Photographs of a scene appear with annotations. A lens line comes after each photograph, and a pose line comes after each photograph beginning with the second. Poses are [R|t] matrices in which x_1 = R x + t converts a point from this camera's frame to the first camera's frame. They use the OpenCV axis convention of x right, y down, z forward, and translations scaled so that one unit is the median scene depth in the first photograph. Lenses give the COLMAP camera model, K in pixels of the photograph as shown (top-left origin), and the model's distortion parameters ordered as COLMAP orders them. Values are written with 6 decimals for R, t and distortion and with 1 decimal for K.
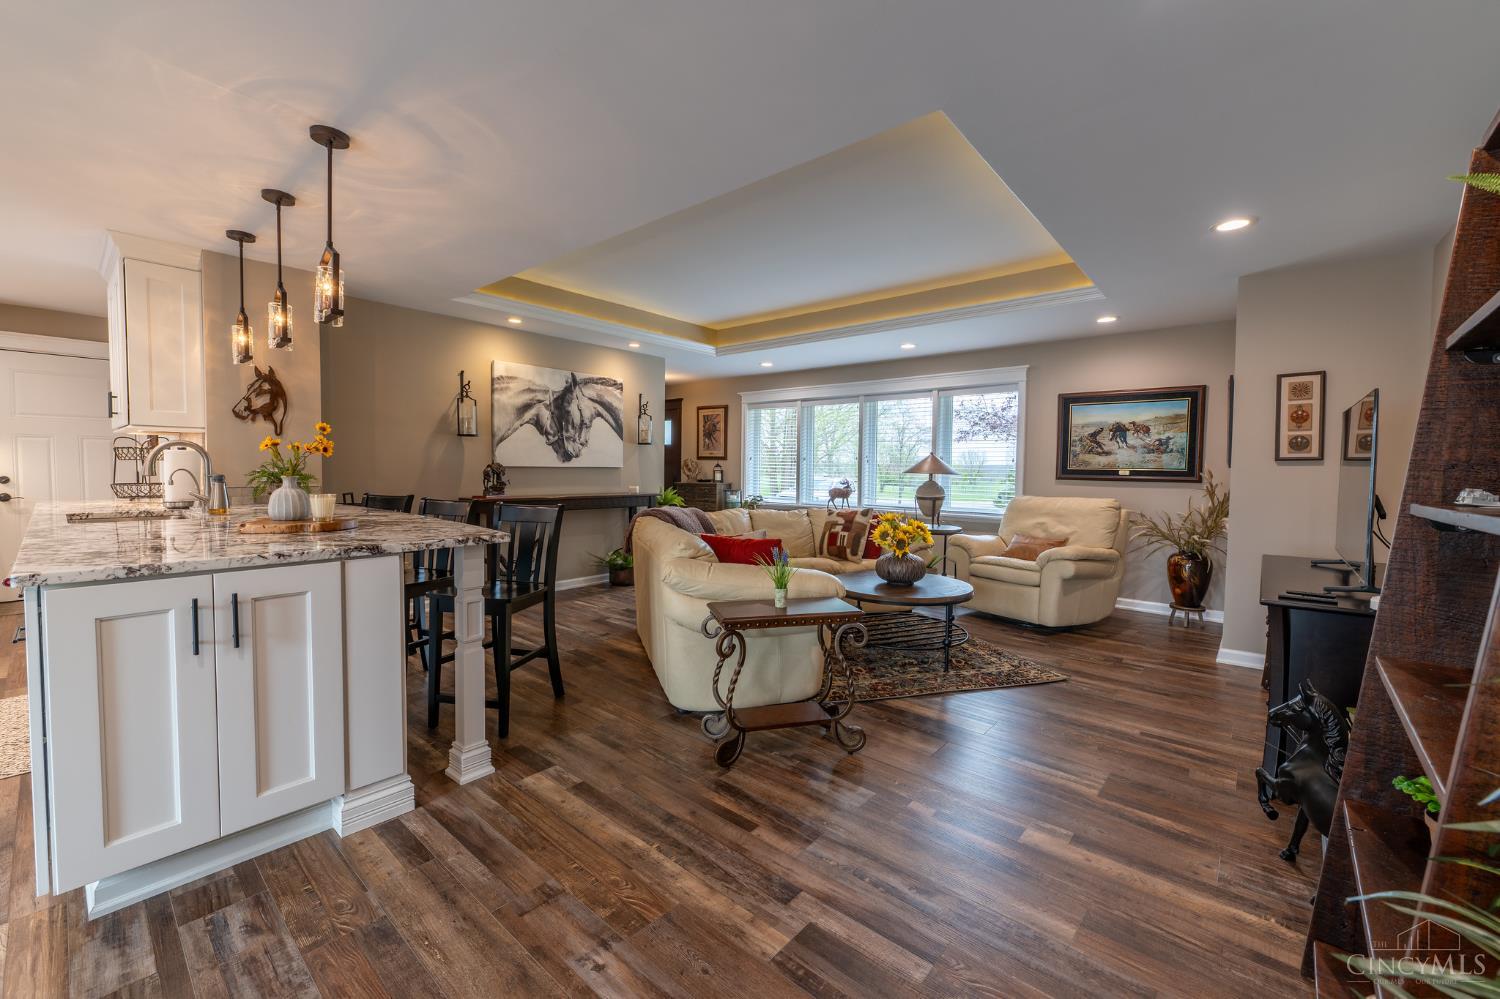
lens RADIAL K [[604.8, 0, 750.0], [0, 604.8, 499.5], [0, 0, 1]] dist [-0.000462, -0.000107]
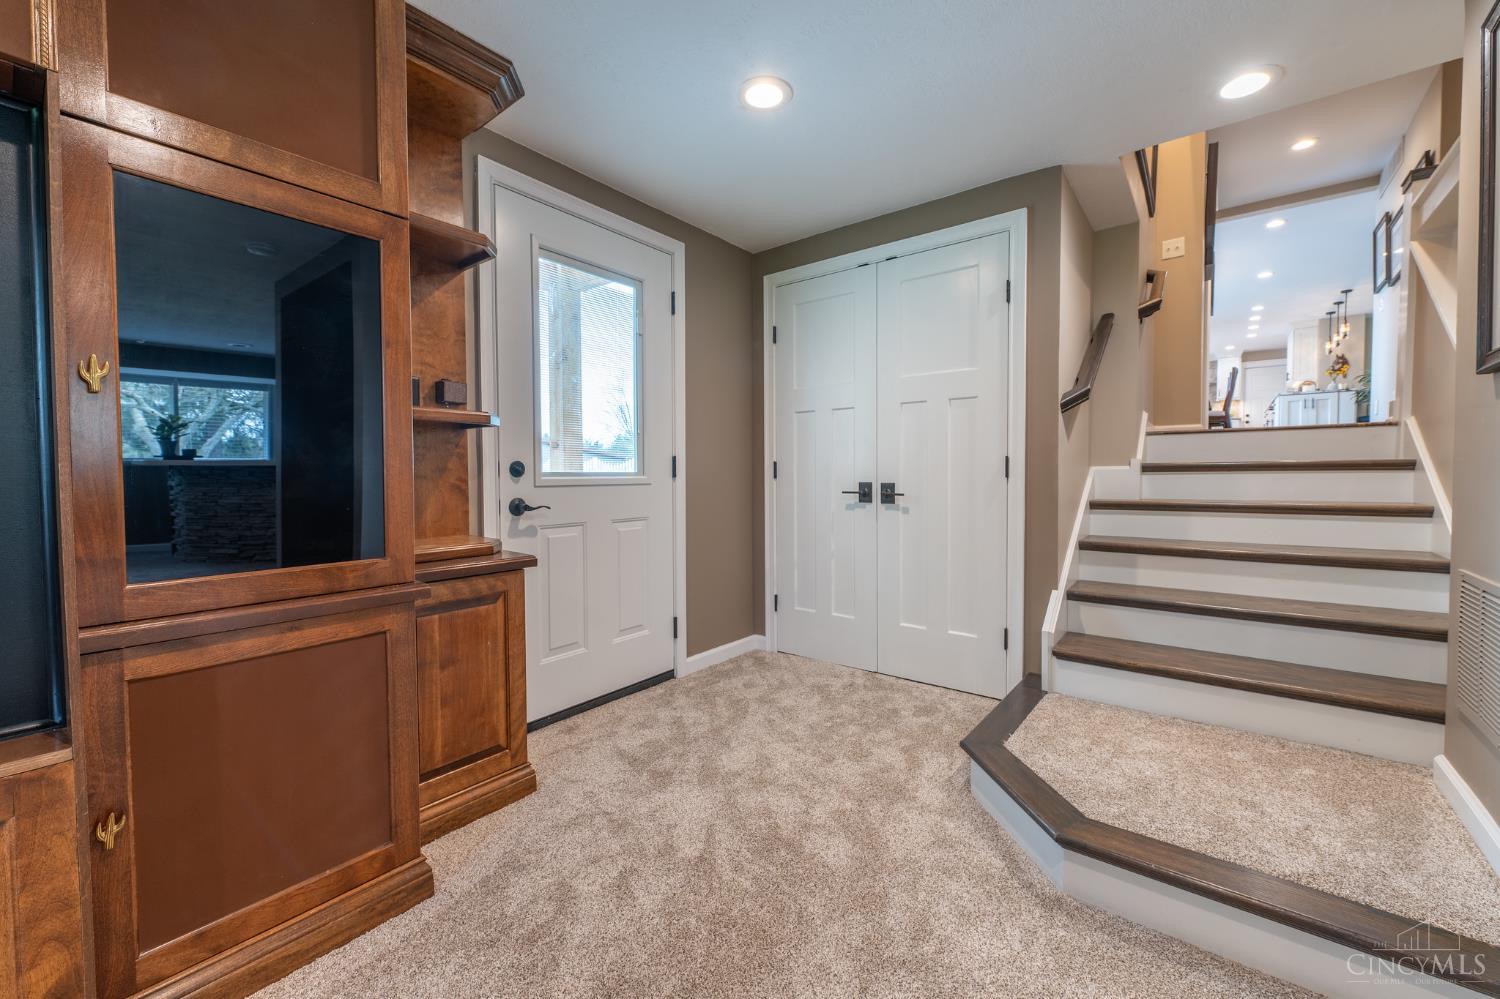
lens RADIAL K [[604.8, 0, 750.0], [0, 604.8, 499.5], [0, 0, 1]] dist [-0.000462, -0.000107]
pose [[0.056015, 0.022287, -0.998181, 2.153822], [-0.038124, 0.999070, 0.020167, 0.585135], [0.997702, 0.036925, 0.056813, -2.158938]]
